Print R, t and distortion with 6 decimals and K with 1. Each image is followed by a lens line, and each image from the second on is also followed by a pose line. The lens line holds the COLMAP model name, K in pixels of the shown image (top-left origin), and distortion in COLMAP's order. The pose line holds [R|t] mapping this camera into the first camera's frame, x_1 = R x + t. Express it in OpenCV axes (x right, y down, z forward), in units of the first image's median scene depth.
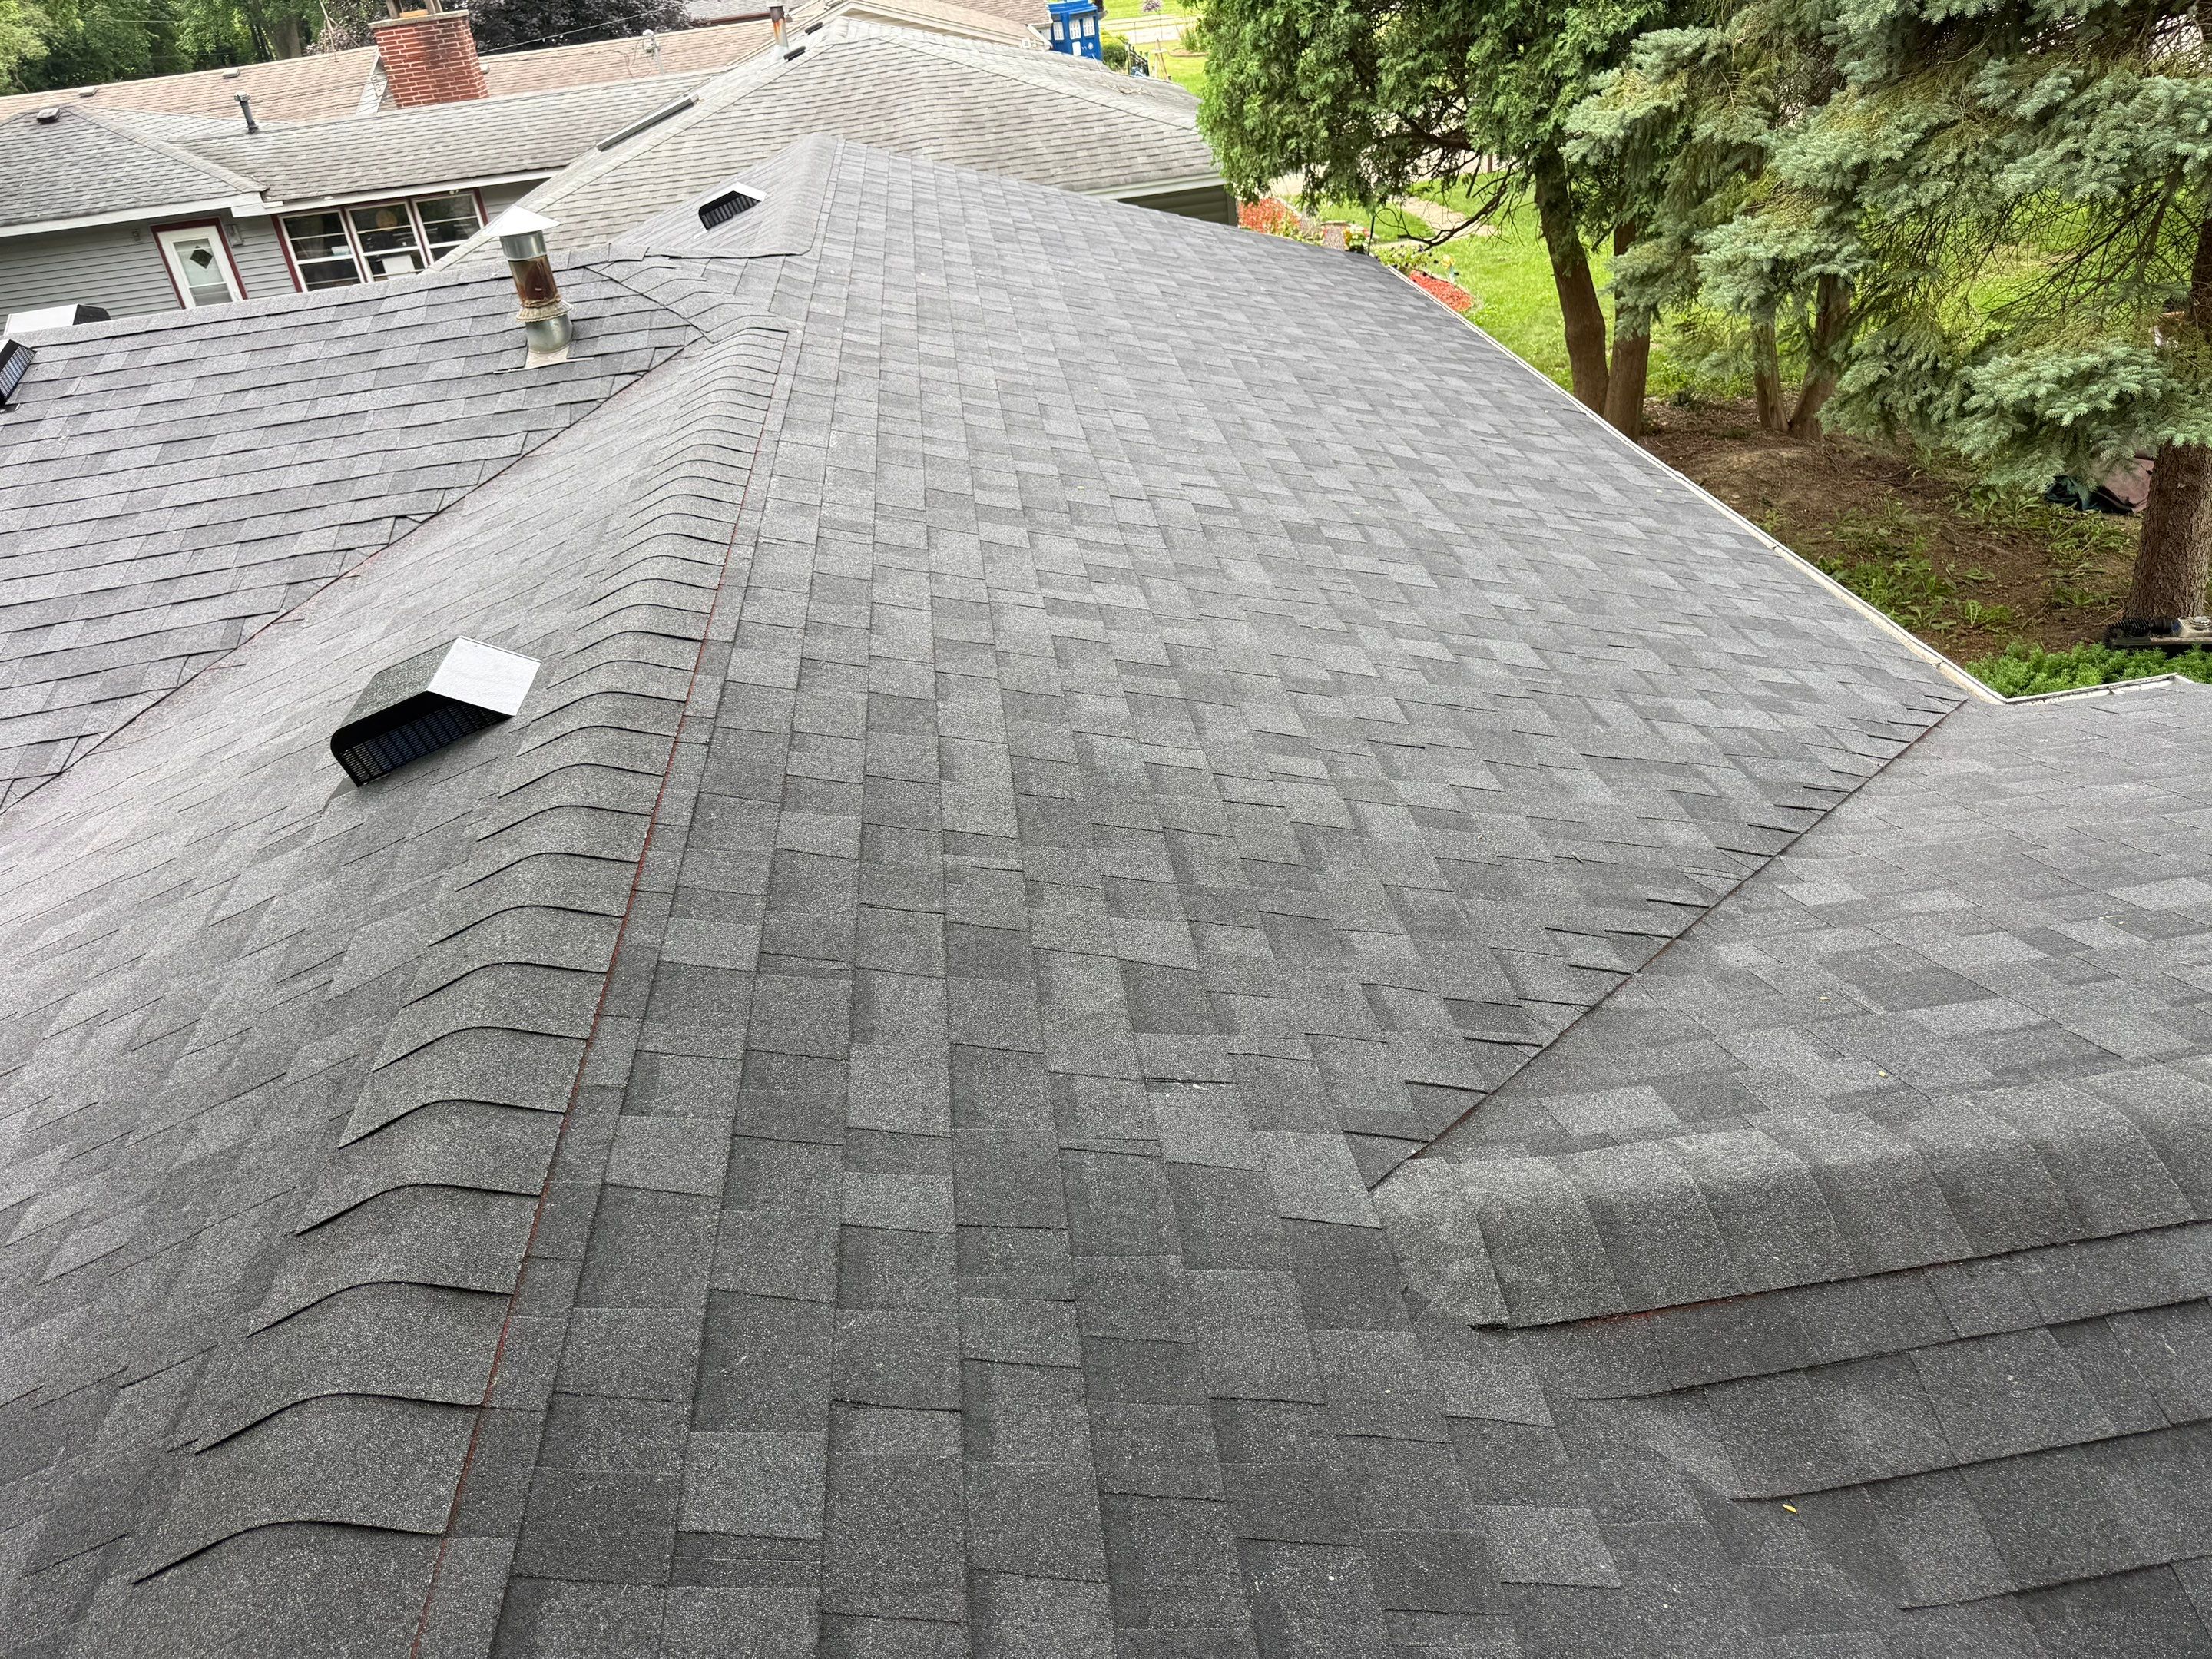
lens RADIAL K [[1556.4, 0, 1098.5], [0, 1556.4, 815.6], [0, 0, 1]] dist [0.057604, -0.060503]
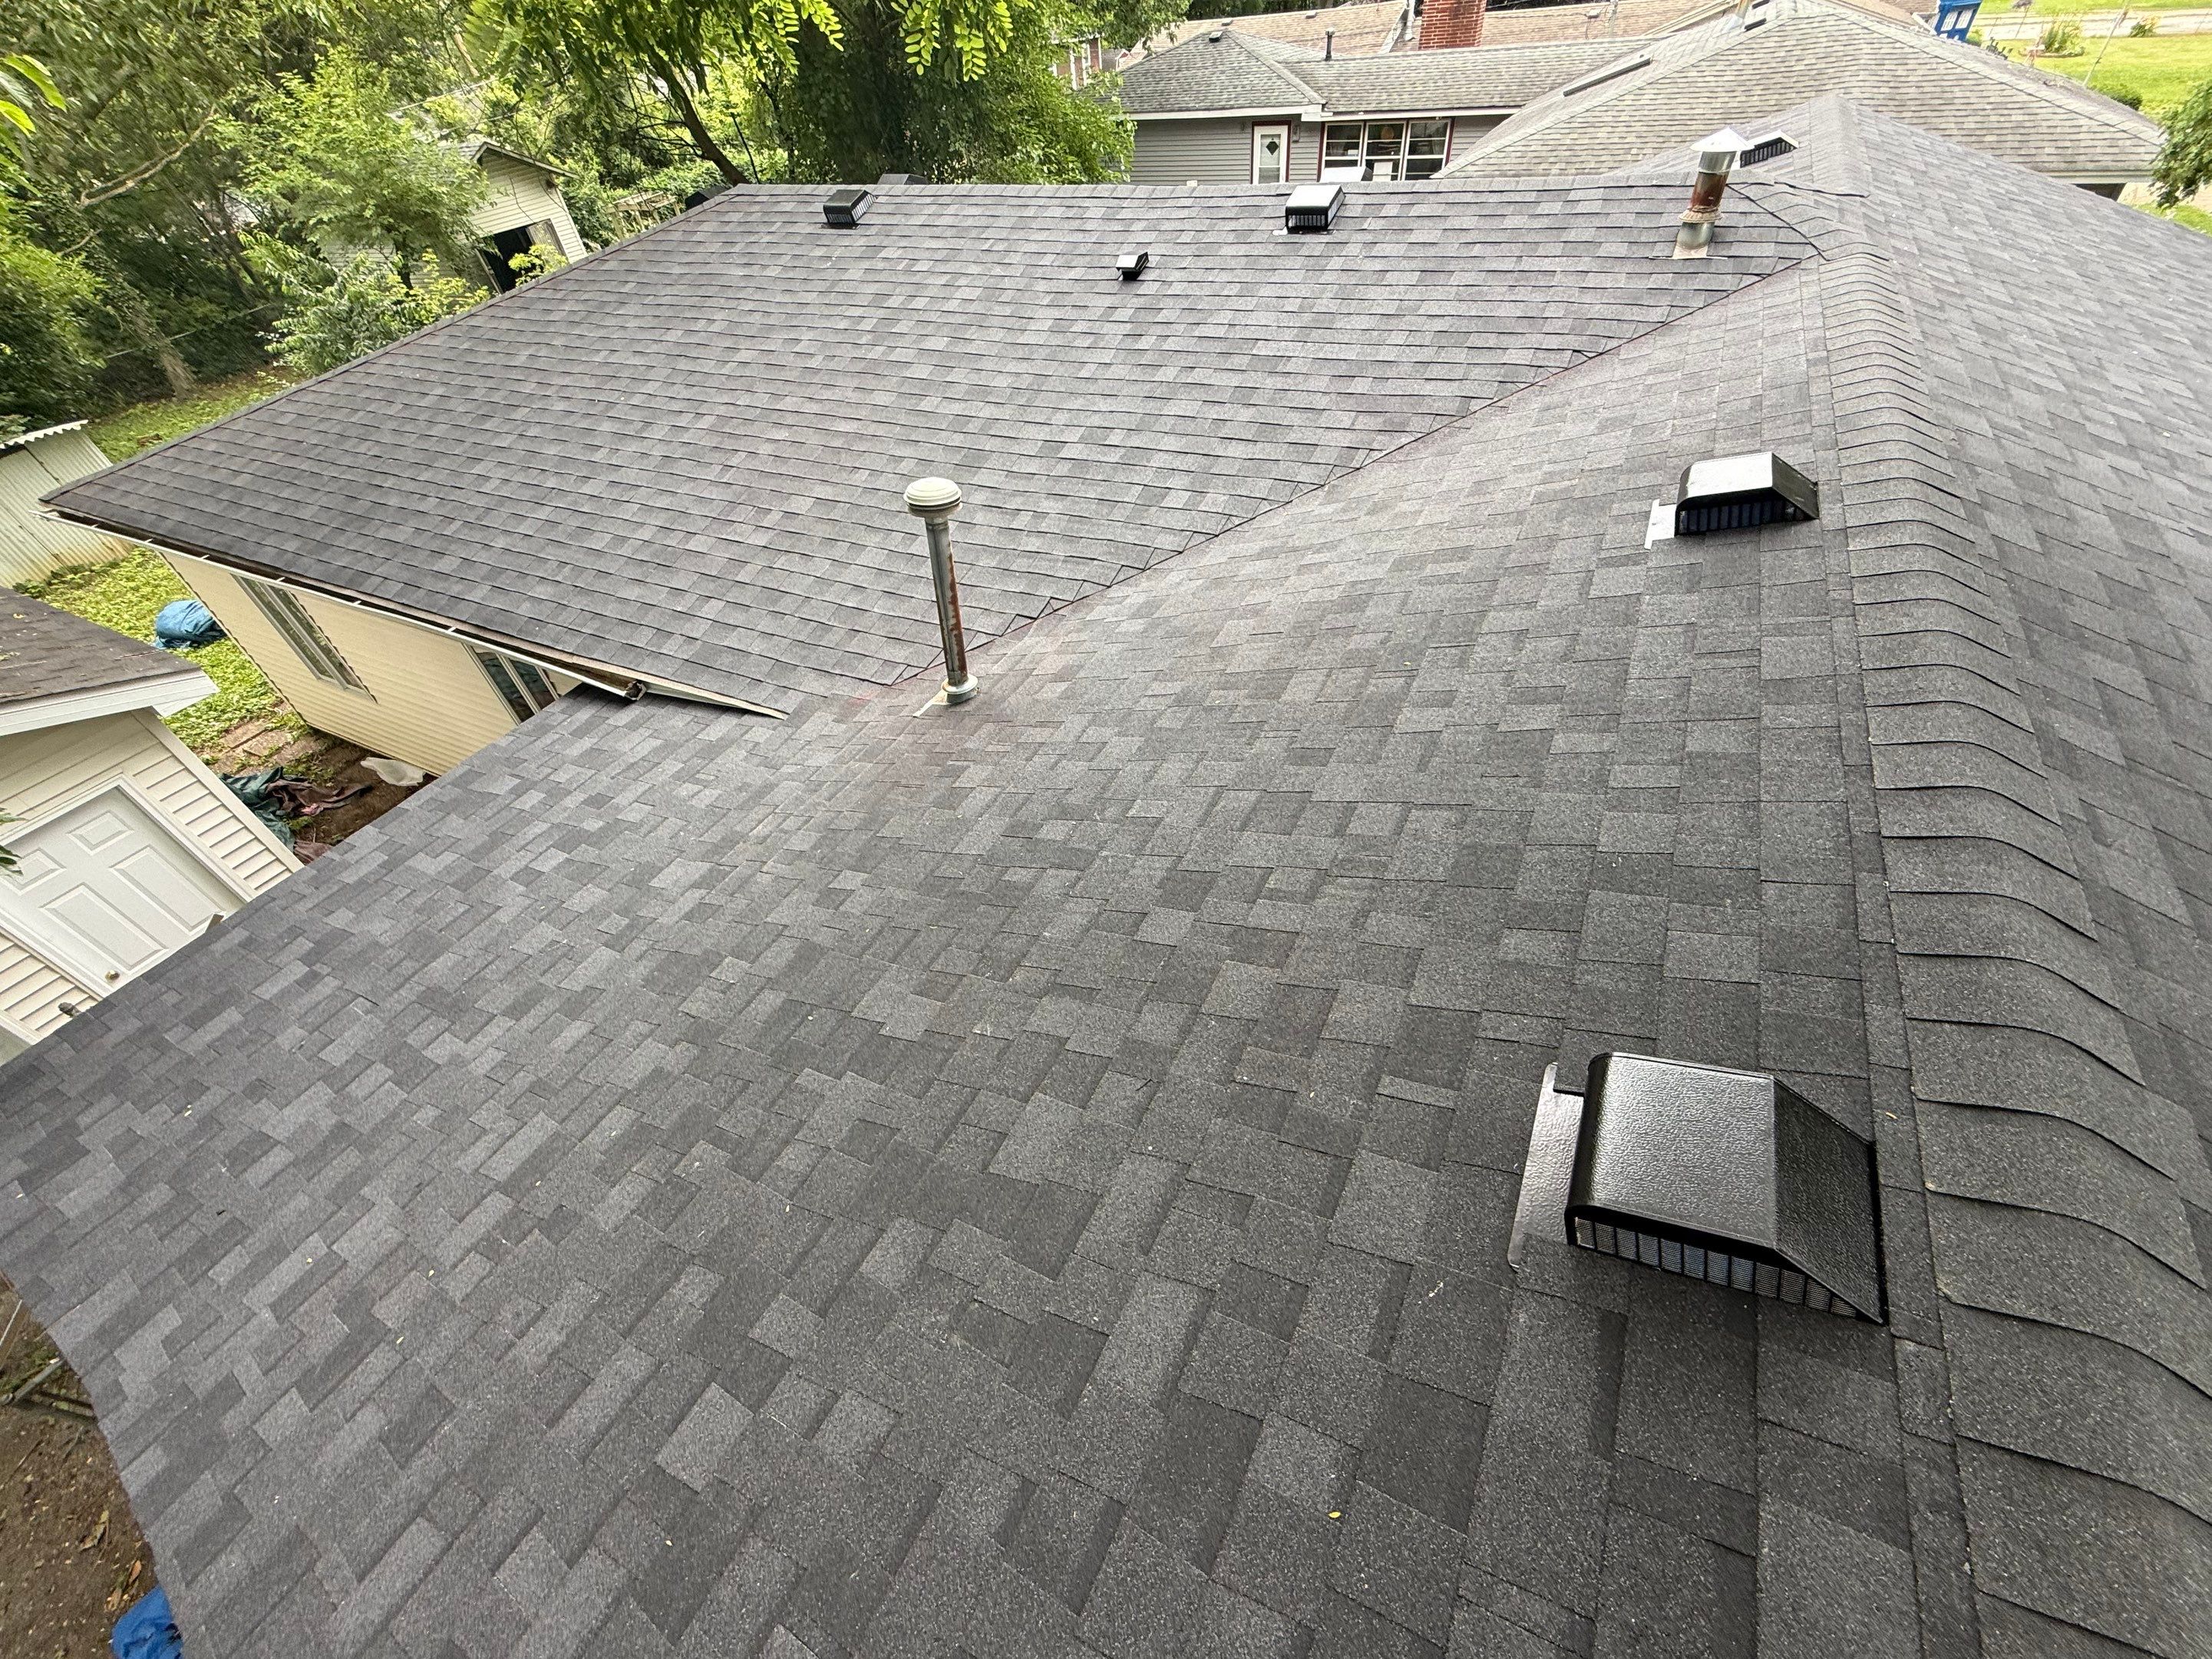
lens RADIAL K [[886.4, 0, 1114.7], [0, 886.4, 833.4], [0, 0, 1]] dist [-0.003422, 0.002012]
pose [[0.840220, 0.408046, -0.357113, -0.286061], [-0.287670, 0.893693, 0.344323, 0.059466], [0.459649, -0.186577, 0.868281, -0.053639]]
